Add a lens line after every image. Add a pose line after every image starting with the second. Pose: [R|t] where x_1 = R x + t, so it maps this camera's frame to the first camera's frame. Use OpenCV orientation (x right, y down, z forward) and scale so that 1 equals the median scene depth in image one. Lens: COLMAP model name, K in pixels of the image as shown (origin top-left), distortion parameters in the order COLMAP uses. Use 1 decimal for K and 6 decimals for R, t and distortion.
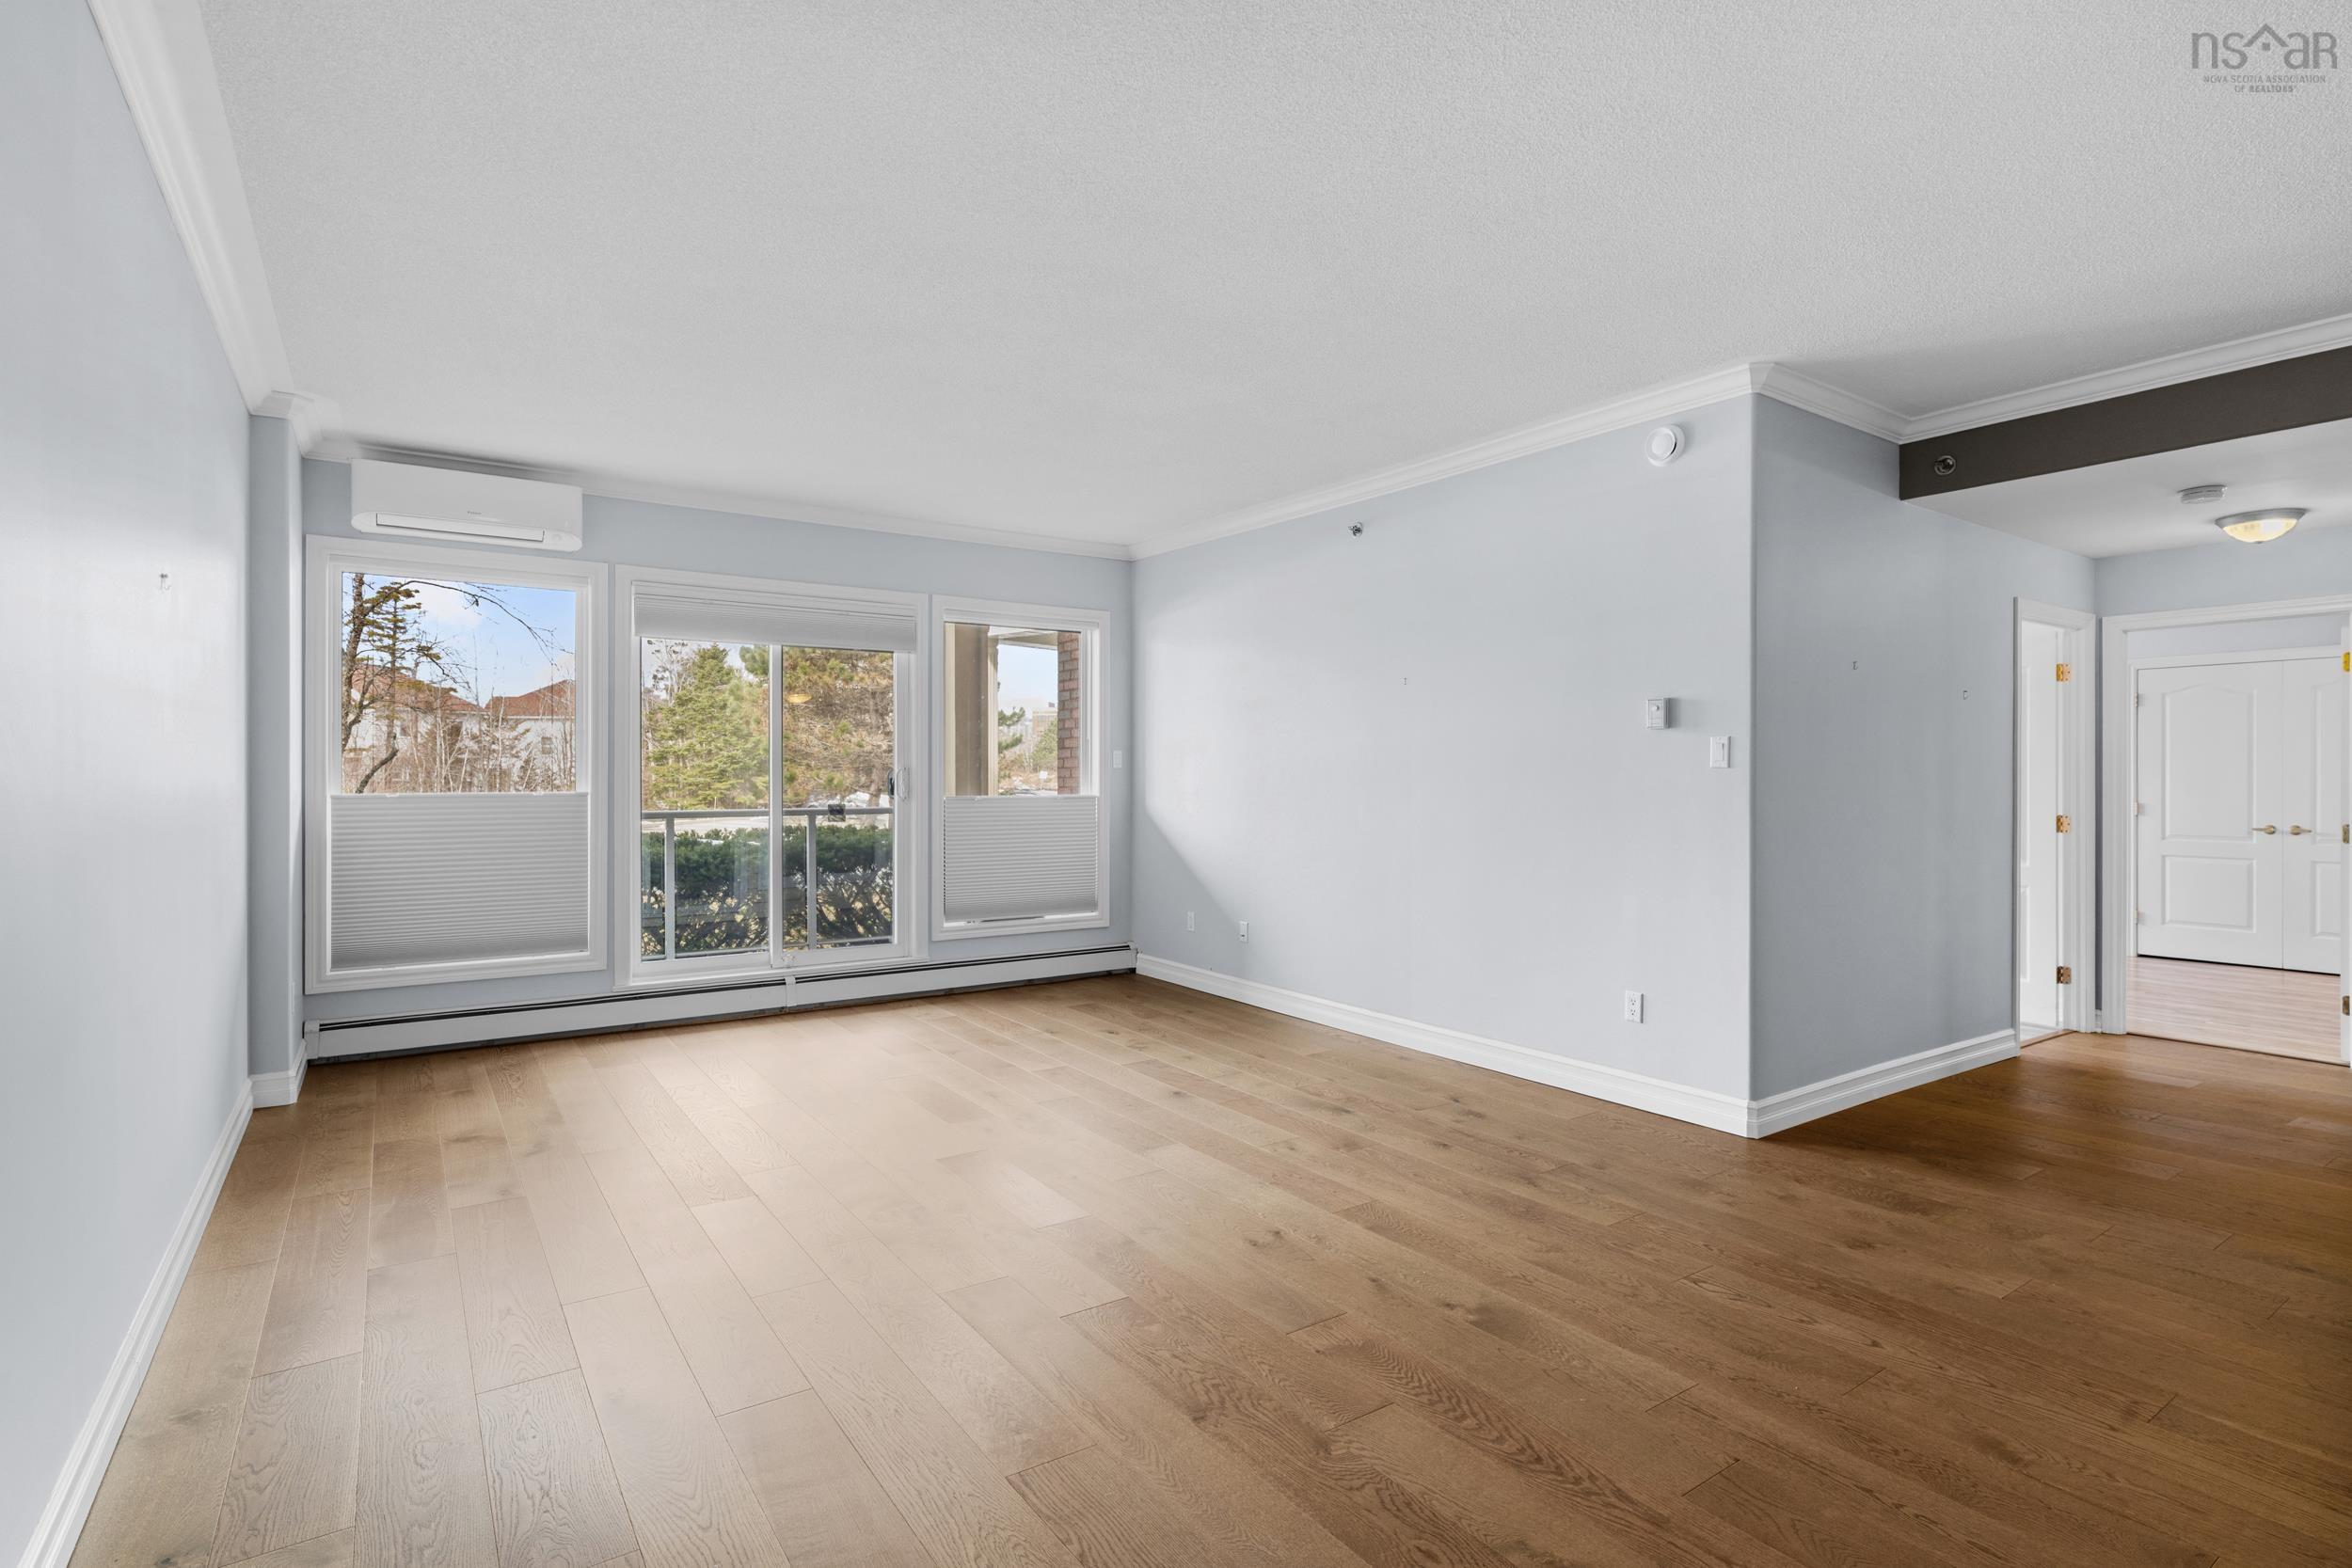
lens RADIAL K [[1137.4, 0, 1176.0], [0, 1137.4, 784.0], [0, 0, 1]] dist [-0.001250, -0.000552]
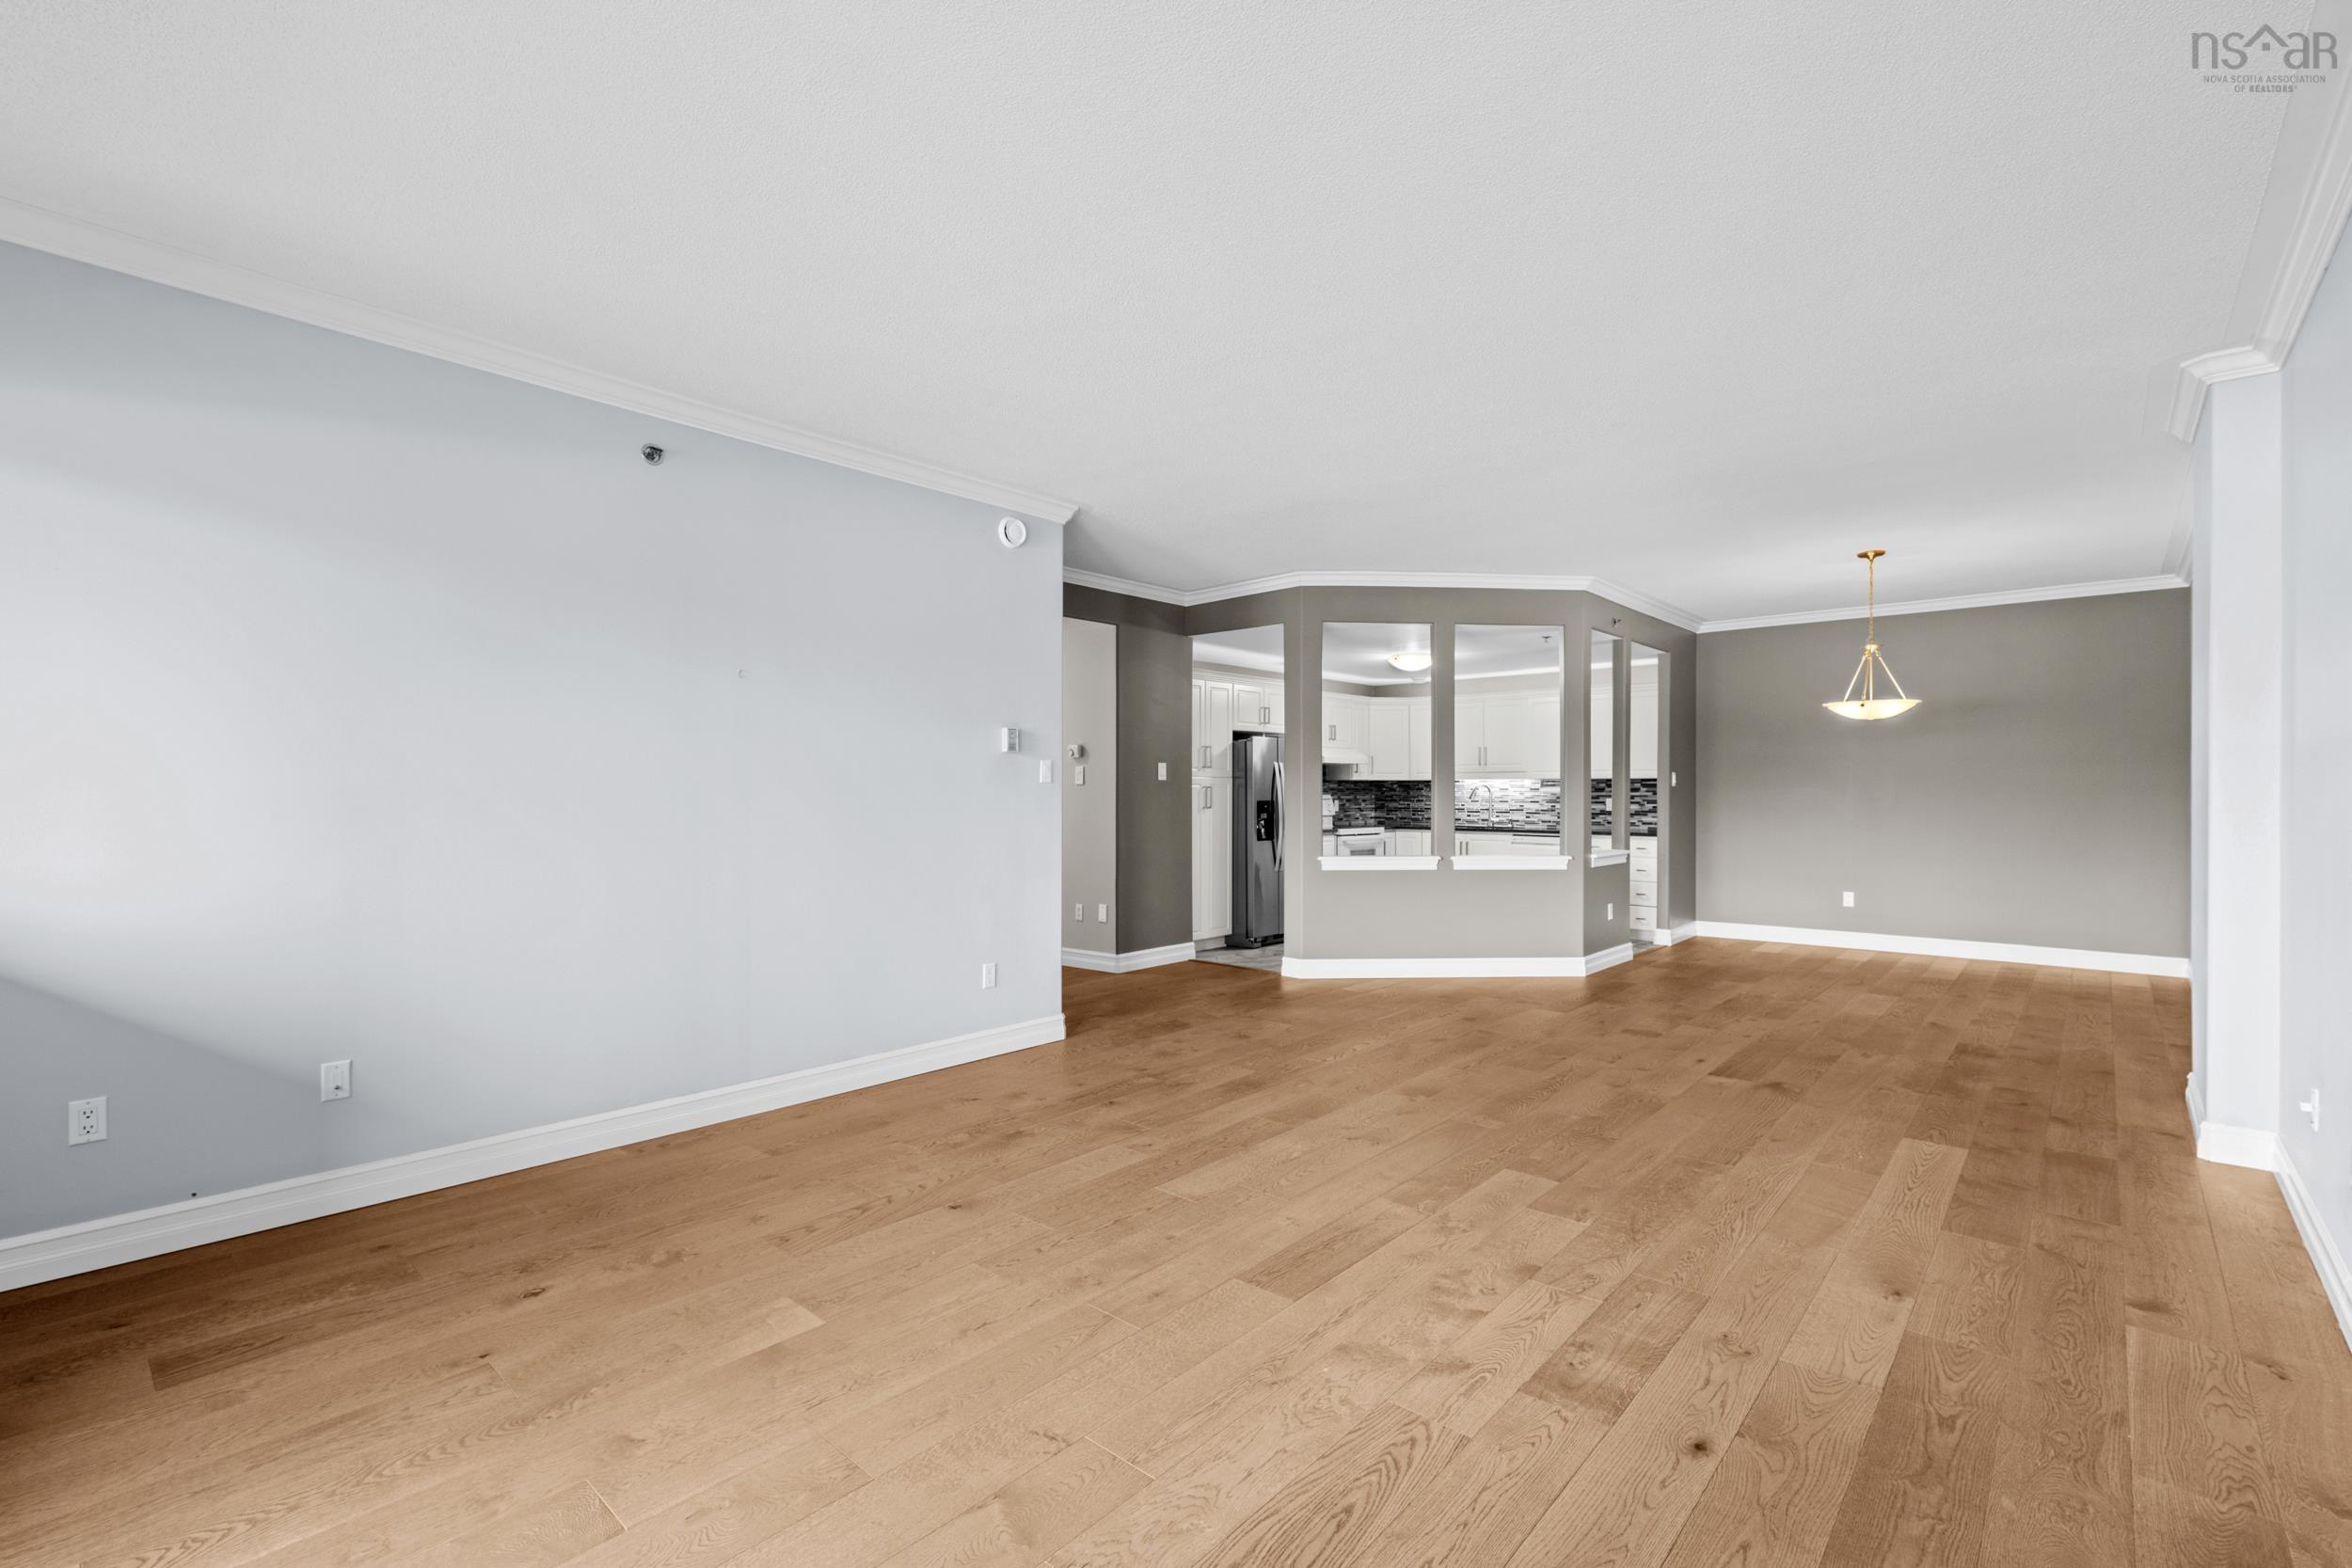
lens RADIAL K [[1031.5, 0, 1182.0], [0, 1031.5, 788.0], [0, 0, 1]] dist [-0.002781, -0.000124]
pose [[-0.239353, 0.000345, 0.970932, -0.597175], [0.004449, 0.999990, 0.000742, -0.006370], [-0.970922, 0.004497, -0.239352, 0.864190]]
